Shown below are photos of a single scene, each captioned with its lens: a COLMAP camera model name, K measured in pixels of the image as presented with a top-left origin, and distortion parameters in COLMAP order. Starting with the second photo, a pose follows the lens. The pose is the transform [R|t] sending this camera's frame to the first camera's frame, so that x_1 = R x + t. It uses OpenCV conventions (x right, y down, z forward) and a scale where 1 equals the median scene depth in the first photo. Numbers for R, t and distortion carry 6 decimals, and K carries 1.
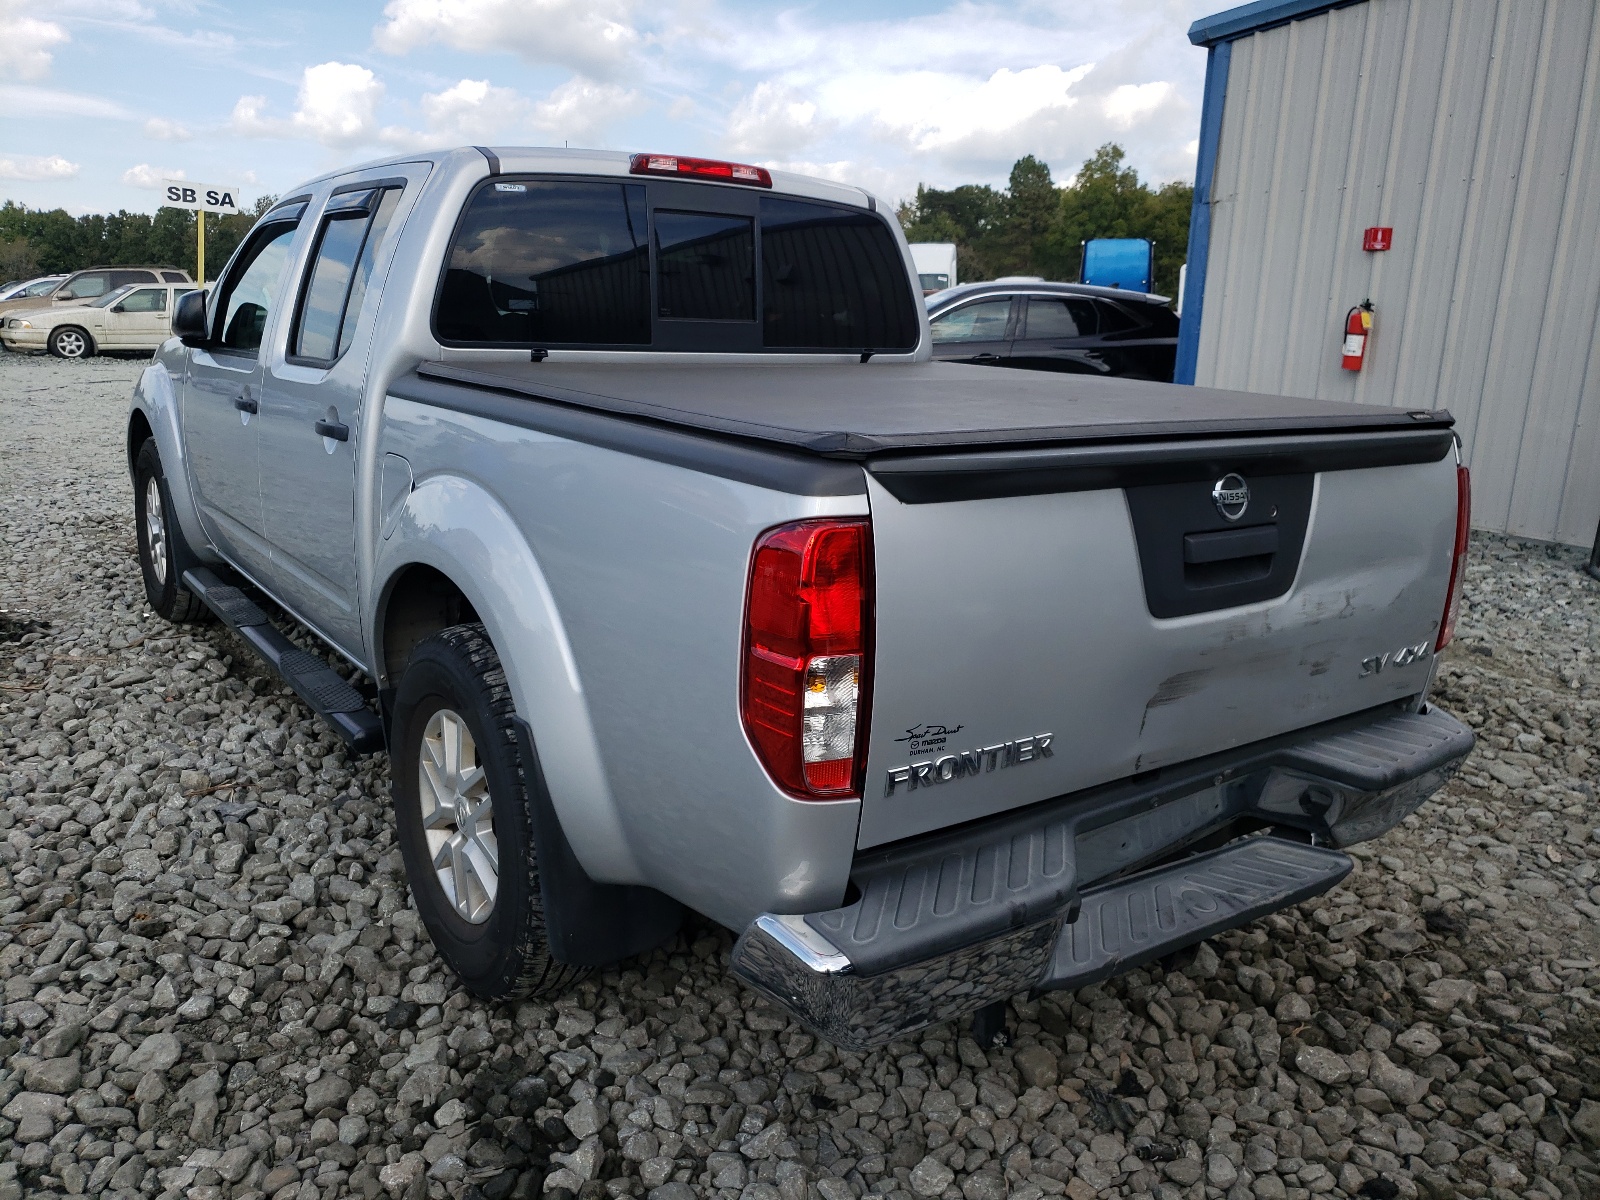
lens RADIAL K [[1259.1, 0, 770.7], [0, 1259.1, 596.9], [0, 0, 1]] dist [0.080984, -0.219095]
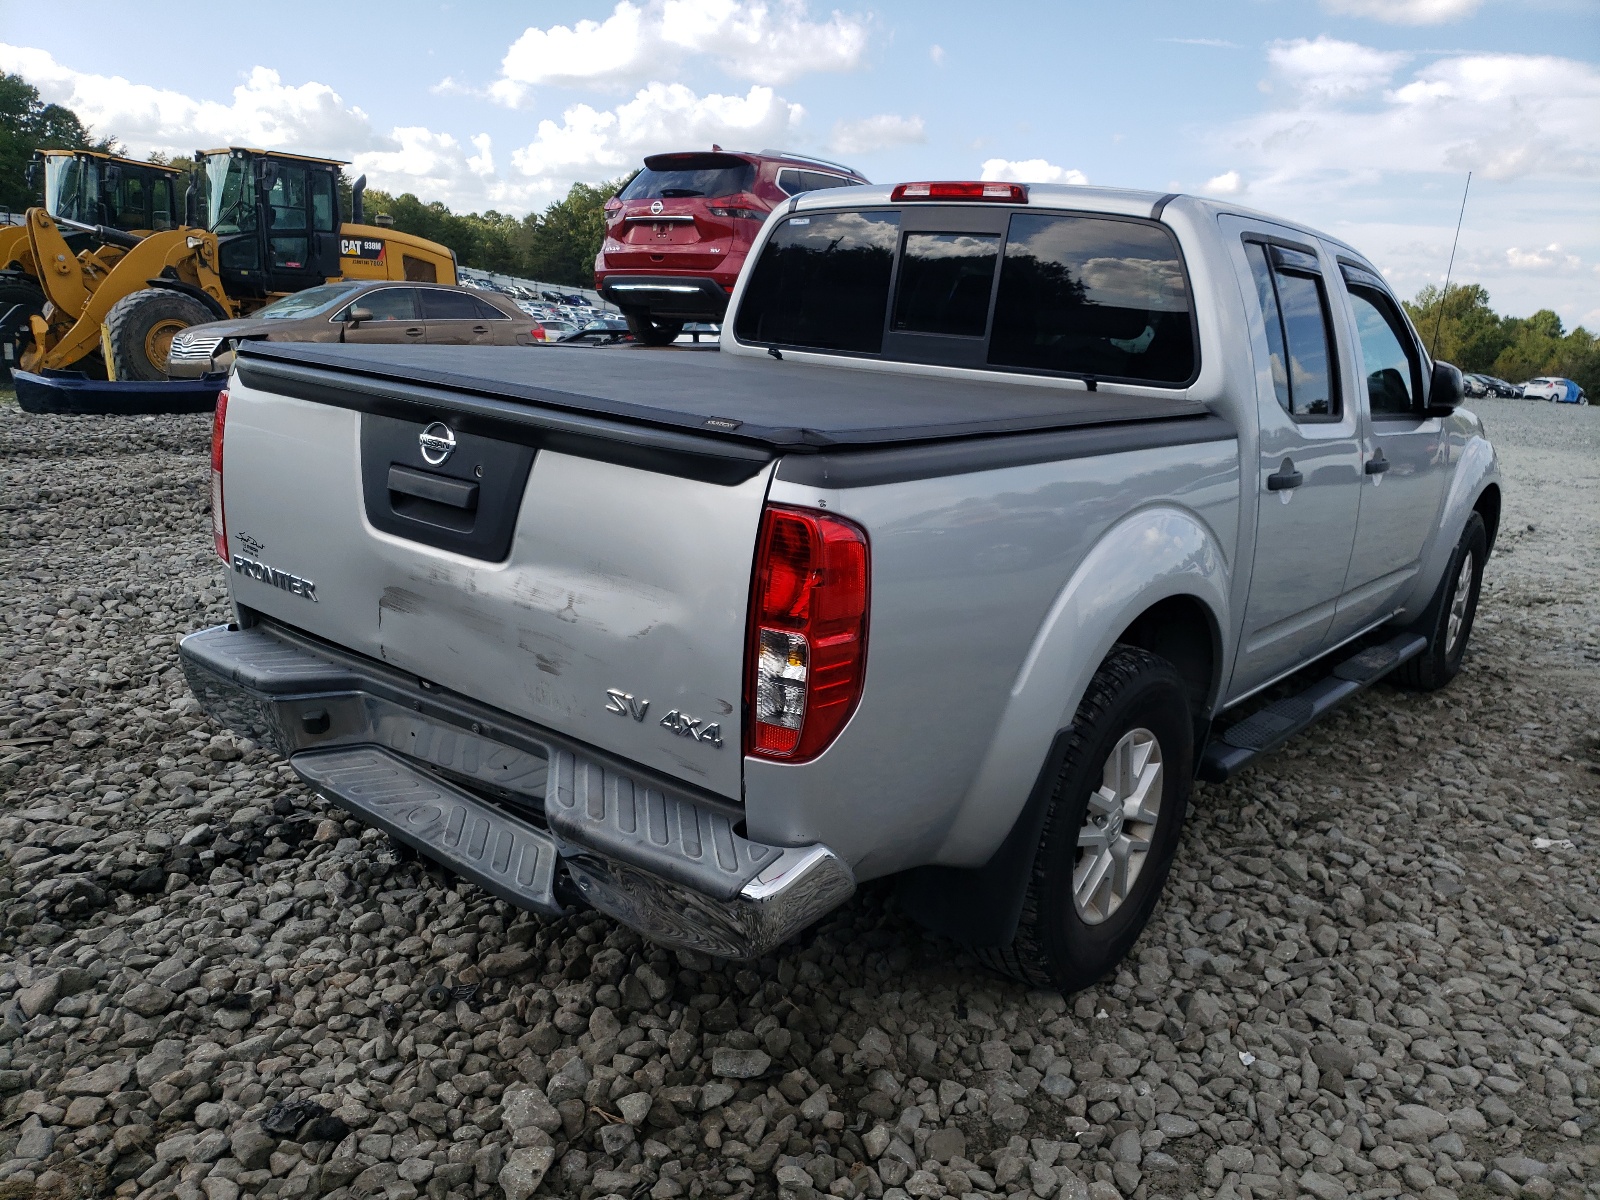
lens RADIAL K [[1259.1, 0, 770.7], [0, 1259.1, 596.9], [0, 0, 1]] dist [0.080984, -0.219095]
pose [[0.253359, 0.206180, -0.945145, 1.394291], [-0.279031, 0.951073, 0.132675, -0.166567], [0.926257, 0.230110, 0.298493, 0.900420]]
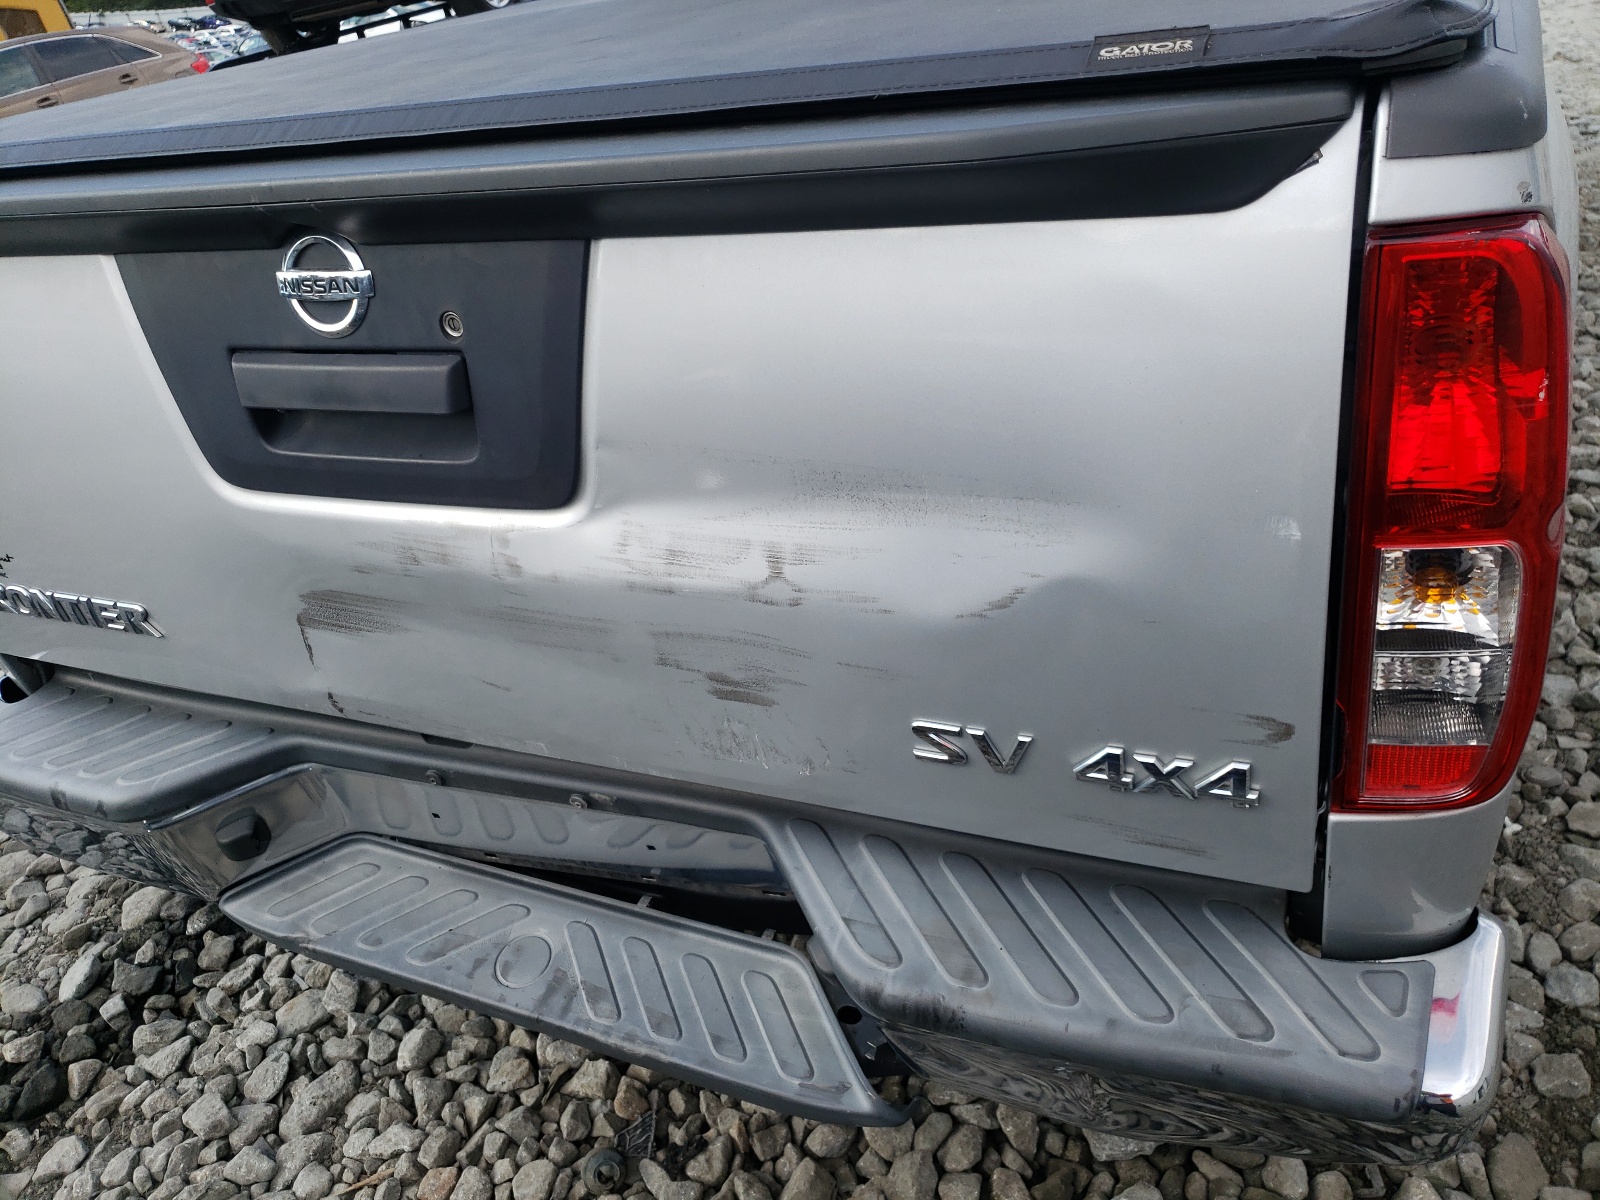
lens RADIAL K [[1264.8, 0, 772.1], [0, 1264.8, 604.9], [0, 0, 1]] dist [0.088404, -0.106767]
pose [[0.461745, 0.329483, -0.823549, 0.829233], [-0.041687, 0.935487, 0.350894, -0.134381], [0.886033, -0.127693, 0.445691, 0.850228]]
